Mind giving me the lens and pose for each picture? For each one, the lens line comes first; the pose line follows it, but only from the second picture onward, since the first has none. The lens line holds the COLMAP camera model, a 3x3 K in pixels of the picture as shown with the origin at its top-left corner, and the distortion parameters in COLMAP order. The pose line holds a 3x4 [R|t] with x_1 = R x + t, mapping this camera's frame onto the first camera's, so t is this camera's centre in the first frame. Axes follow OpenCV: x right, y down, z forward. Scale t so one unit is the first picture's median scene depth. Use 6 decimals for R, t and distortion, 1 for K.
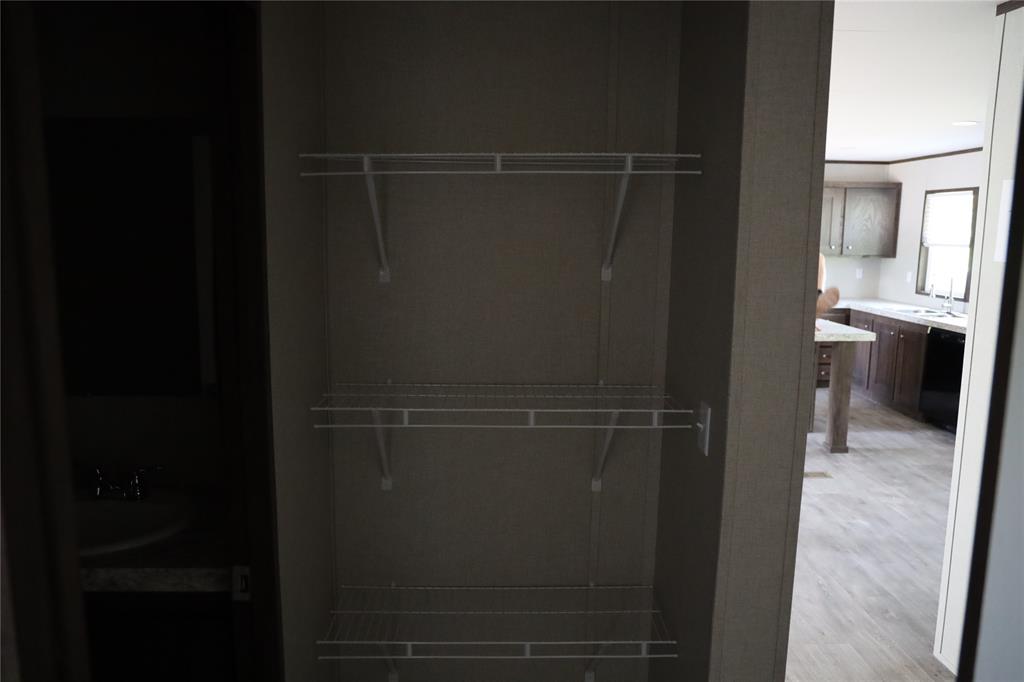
lens RADIAL K [[751.6, 0, 512.0], [0, 751.6, 341.0], [0, 0, 1]] dist [-0.021809, 0.002901]
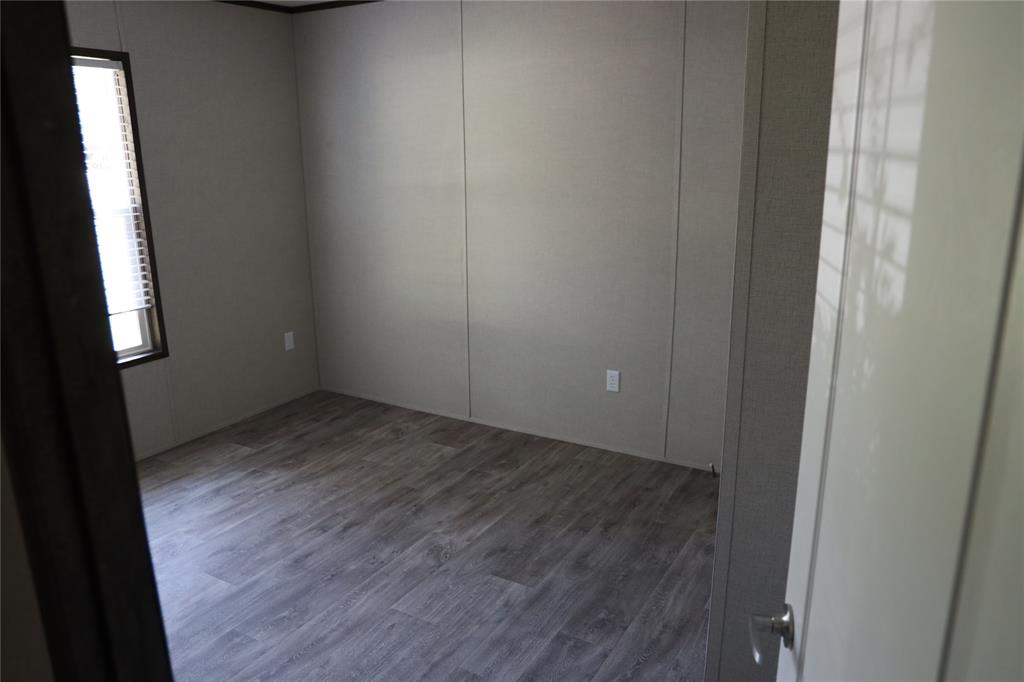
lens RADIAL K [[751.6, 0, 512.0], [0, 751.6, 341.0], [0, 0, 1]] dist [-0.021809, 0.002901]
pose [[-0.823051, -0.162905, 0.544104, -0.124692], [0.080532, 0.914833, 0.395721, -0.272014], [-0.562229, 0.369516, -0.739835, 1.627578]]
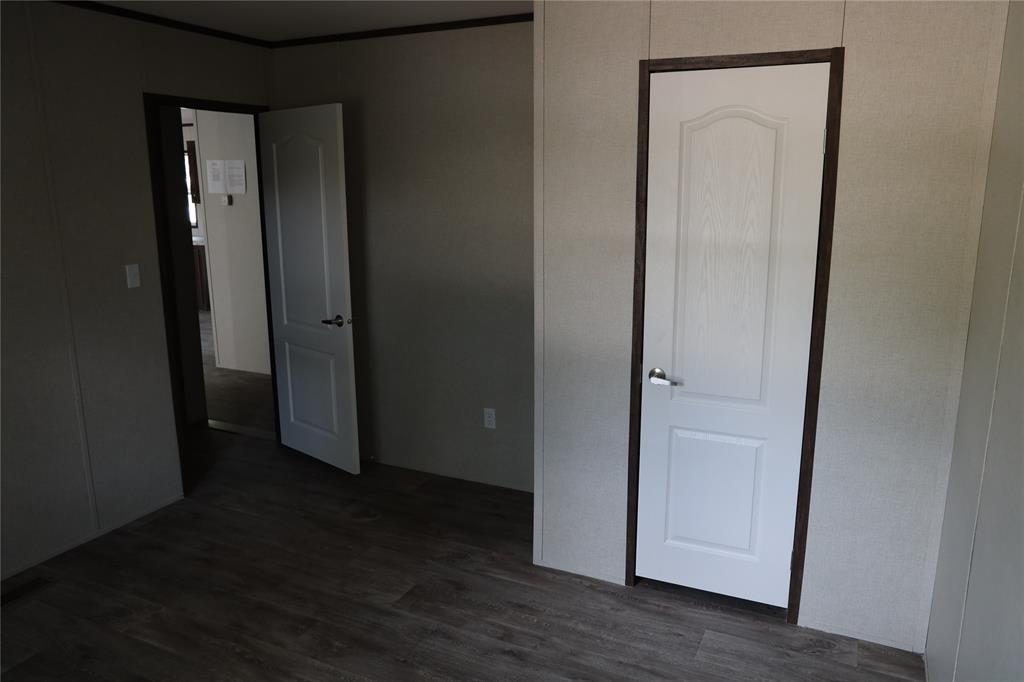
lens RADIAL K [[751.6, 0, 512.0], [0, 751.6, 341.0], [0, 0, 1]] dist [-0.021809, 0.002901]
pose [[0.496134, -0.202037, 0.844412, -0.032480], [0.144910, 0.978177, 0.148900, -0.062133], [-0.856068, 0.048489, 0.514584, 0.334657]]
